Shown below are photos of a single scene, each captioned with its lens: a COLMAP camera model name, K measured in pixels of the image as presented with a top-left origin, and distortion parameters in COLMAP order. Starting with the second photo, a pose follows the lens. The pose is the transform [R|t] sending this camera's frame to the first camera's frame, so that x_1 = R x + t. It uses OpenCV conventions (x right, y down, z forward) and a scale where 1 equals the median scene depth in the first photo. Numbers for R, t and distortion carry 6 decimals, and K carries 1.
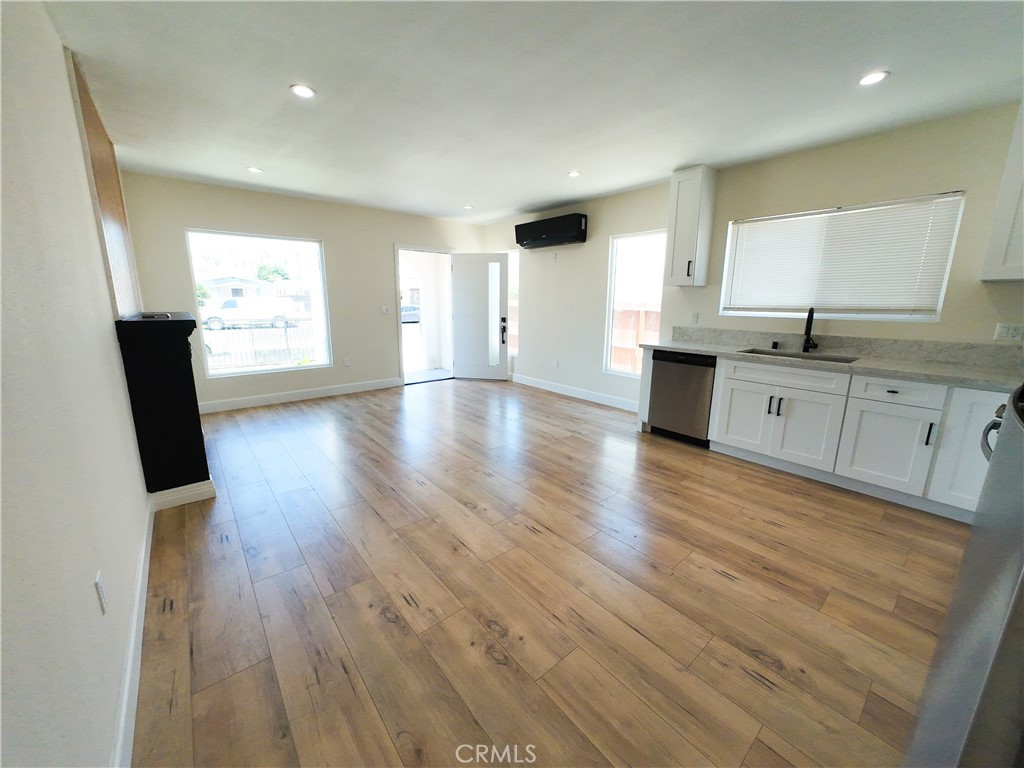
lens RADIAL K [[394.6, 0, 513.4], [0, 394.6, 379.8], [0, 0, 1]] dist [-0.003883, 0.000974]
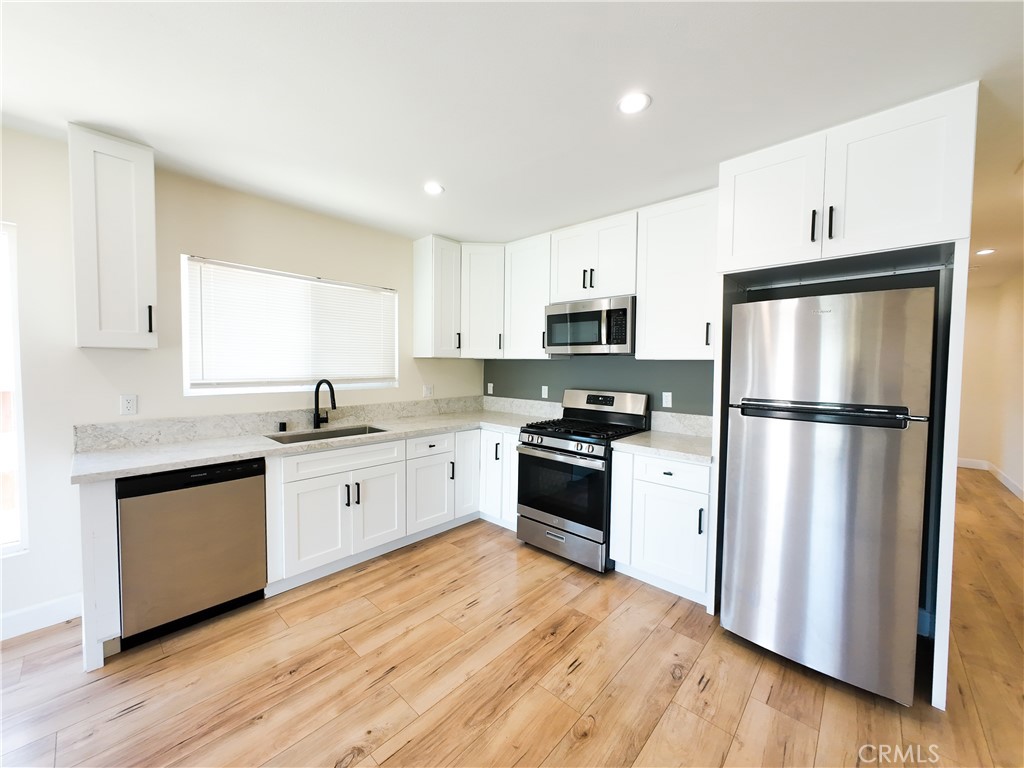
lens RADIAL K [[394.6, 0, 513.4], [0, 394.6, 379.8], [0, 0, 1]] dist [-0.003883, 0.000974]
pose [[-0.132332, -0.044349, 0.990213, -0.218726], [0.189058, 0.979529, 0.069136, -0.170945], [-0.973008, 0.196357, -0.121239, 0.716547]]
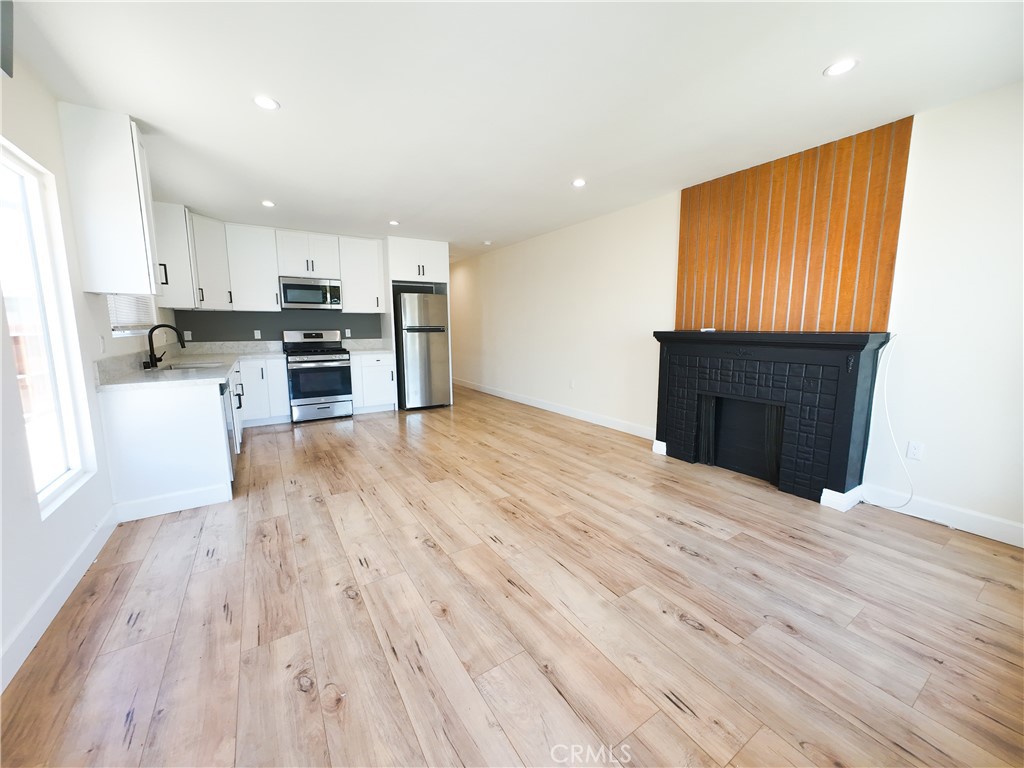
lens RADIAL K [[394.6, 0, 513.4], [0, 394.6, 379.8], [0, 0, 1]] dist [-0.003883, 0.000974]
pose [[-0.992806, -0.017193, 0.118491, -0.357865], [0.023290, 0.943003, 0.331967, -0.395728], [-0.117445, 0.332339, -0.935819, 2.052311]]
